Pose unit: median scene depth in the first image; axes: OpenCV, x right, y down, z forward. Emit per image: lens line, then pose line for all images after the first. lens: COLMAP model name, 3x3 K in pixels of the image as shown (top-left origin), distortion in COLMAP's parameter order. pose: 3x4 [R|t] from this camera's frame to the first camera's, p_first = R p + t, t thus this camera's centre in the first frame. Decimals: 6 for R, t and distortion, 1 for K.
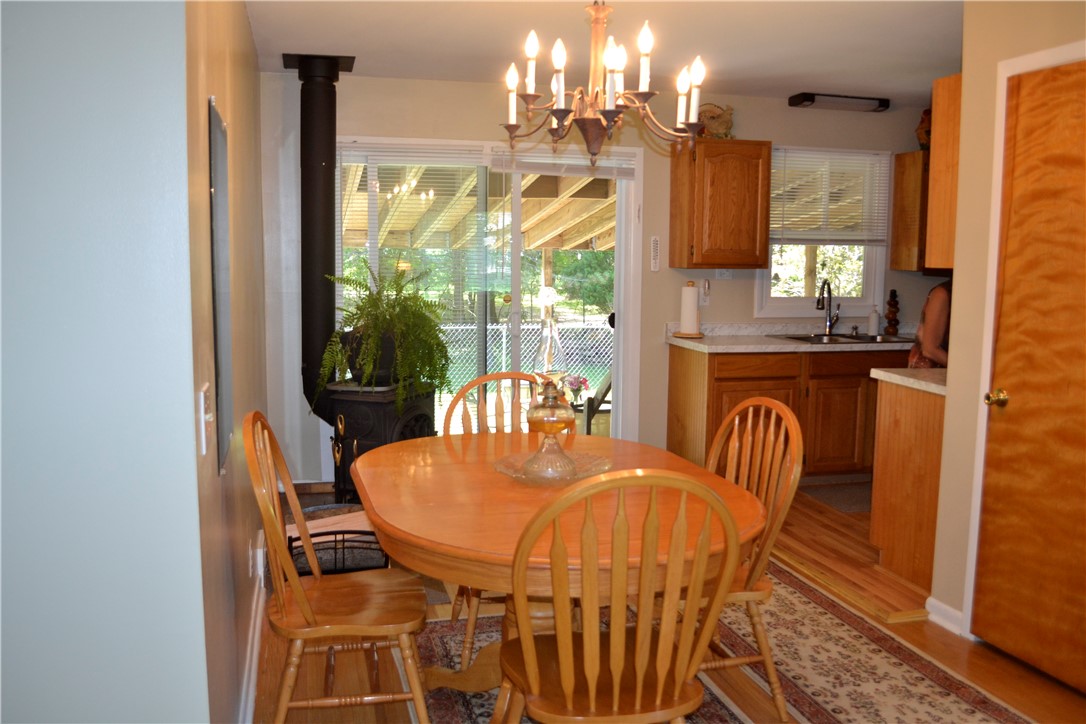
lens RADIAL K [[948.3, 0, 543.0], [0, 948.3, 362.0], [0, 0, 1]] dist [0.000079, -0.000474]
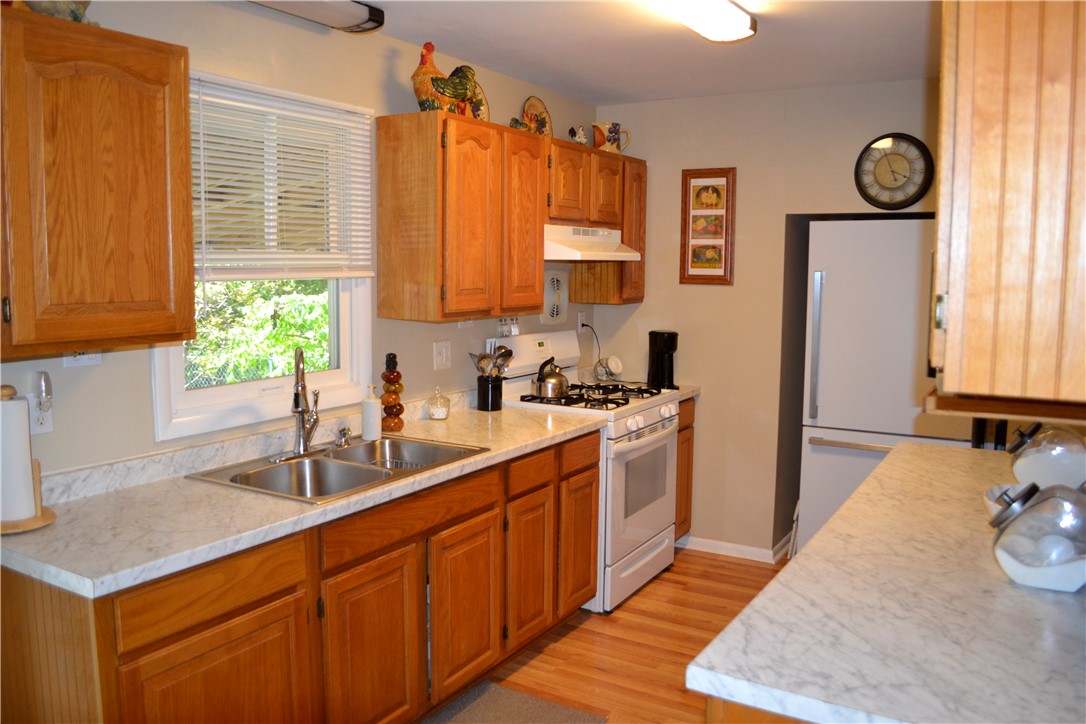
lens RADIAL K [[867.0, 0, 543.0], [0, 867.0, 362.0], [0, 0, 1]] dist [-0.081464, 0.015076]
pose [[0.704138, -0.087133, 0.704697, 0.071144], [0.077399, 0.995947, 0.045807, -0.094880], [-0.705832, 0.022288, 0.708029, 0.610998]]
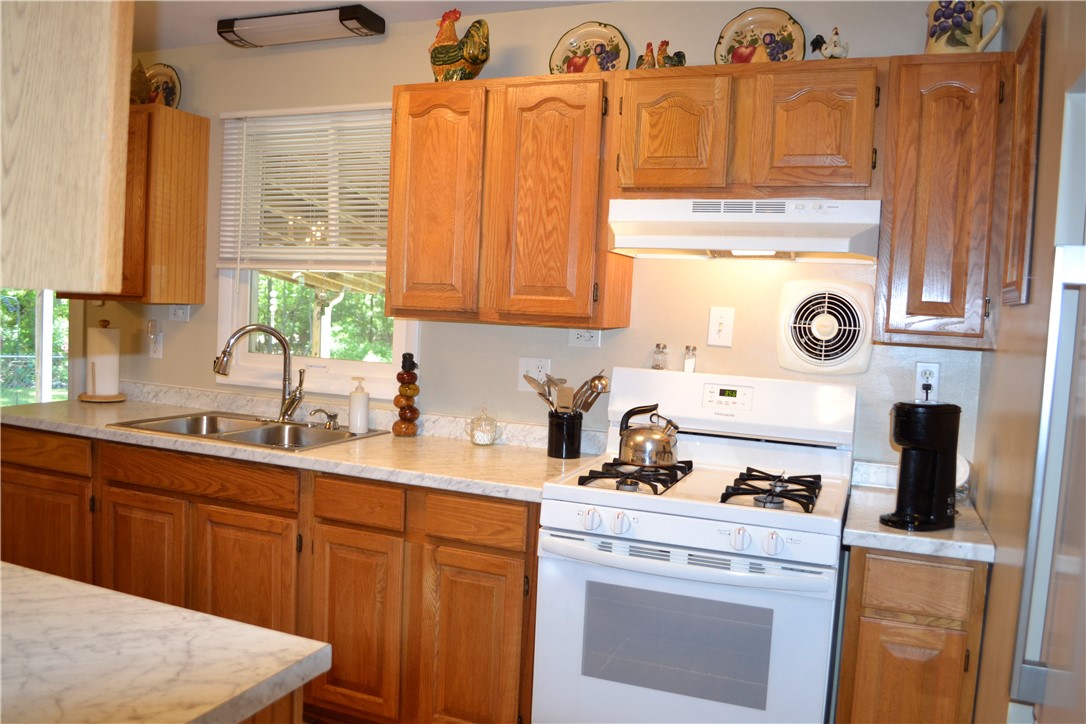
lens RADIAL K [[867.0, 0, 543.0], [0, 867.0, 362.0], [0, 0, 1]] dist [-0.081464, 0.015076]
pose [[0.813282, 0.066352, -0.578074, 0.779199], [-0.106668, 0.993642, -0.036019, -0.067362], [0.572009, 0.090956, 0.815189, 0.695091]]
